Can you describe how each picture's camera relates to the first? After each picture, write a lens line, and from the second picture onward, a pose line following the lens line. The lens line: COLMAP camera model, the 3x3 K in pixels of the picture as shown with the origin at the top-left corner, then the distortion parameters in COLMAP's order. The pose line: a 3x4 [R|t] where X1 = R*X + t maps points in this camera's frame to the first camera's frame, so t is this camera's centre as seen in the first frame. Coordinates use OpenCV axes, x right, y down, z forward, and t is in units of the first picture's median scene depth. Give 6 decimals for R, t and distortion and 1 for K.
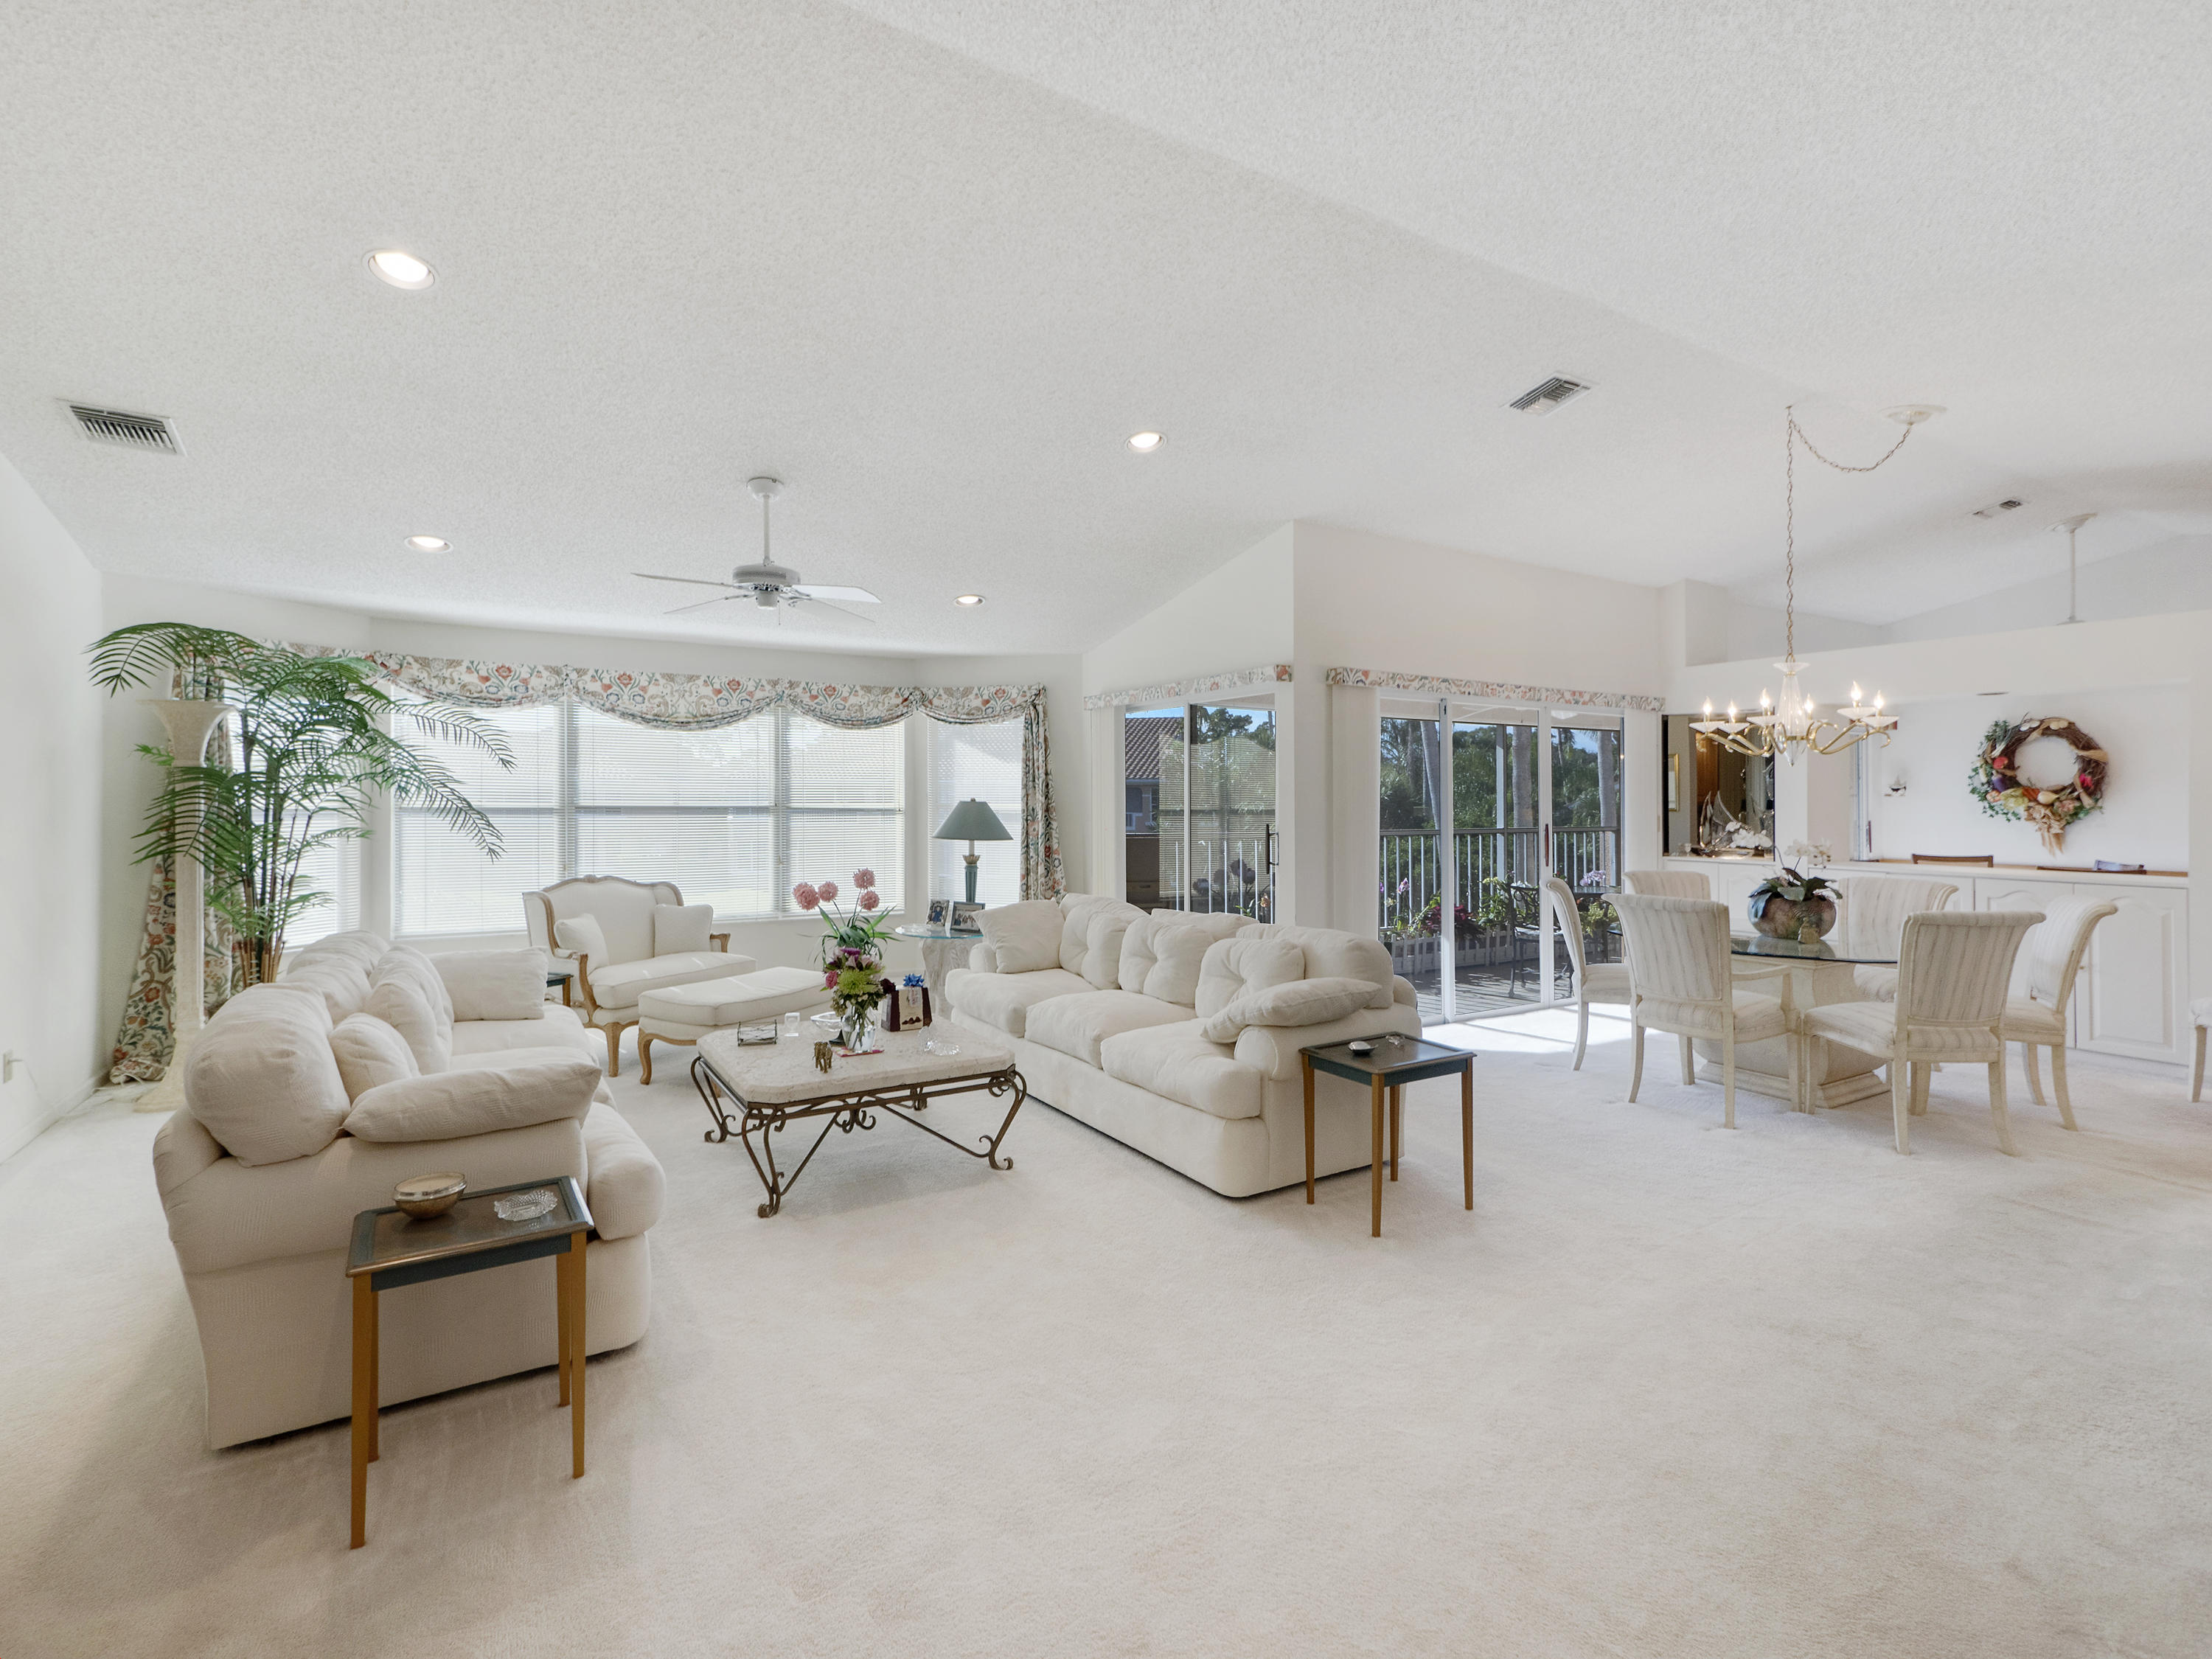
lens RADIAL K [[1045.2, 0, 1106.0], [0, 1045.2, 829.5], [0, 0, 1]] dist [0.002713, 0.000362]
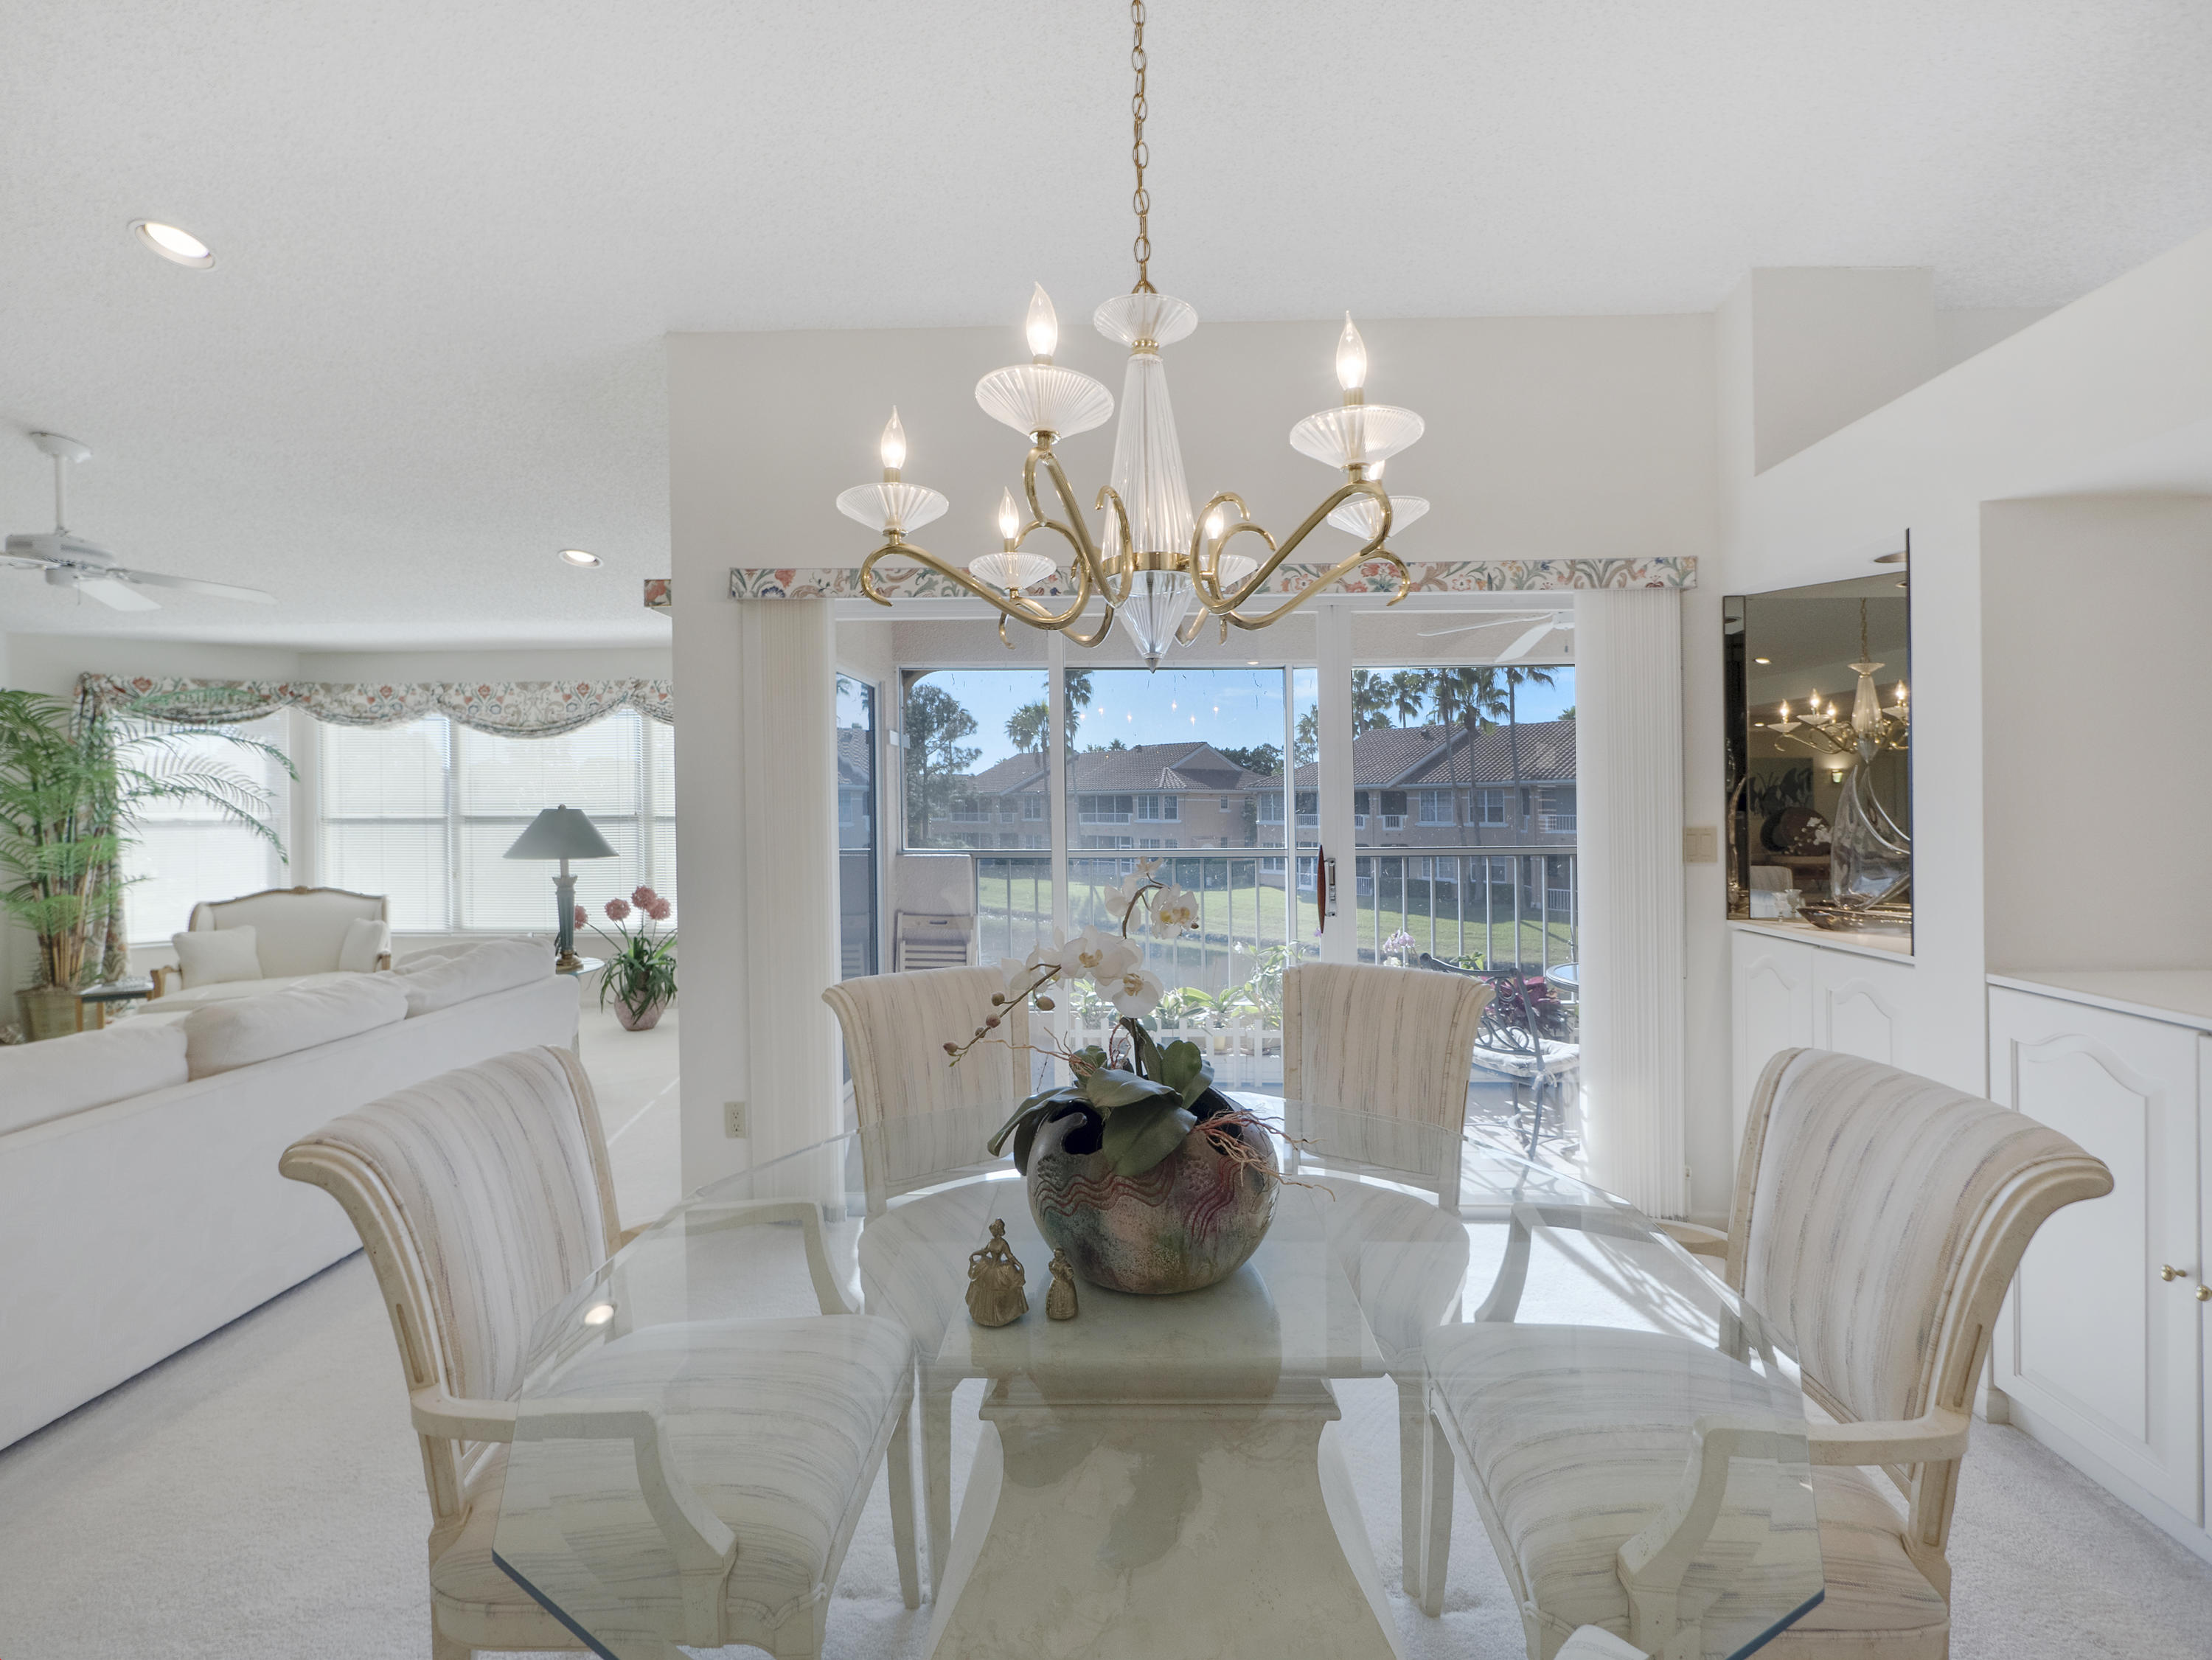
lens RADIAL K [[960.3, 0, 1105.2], [0, 960.3, 817.1], [0, 0, 1]] dist [-0.003105, -0.000066]
pose [[0.845262, -0.003942, -0.534338, 0.555184], [-0.003830, 0.999902, -0.013436, -0.011345], [0.534338, 0.013404, 0.845164, 0.548974]]
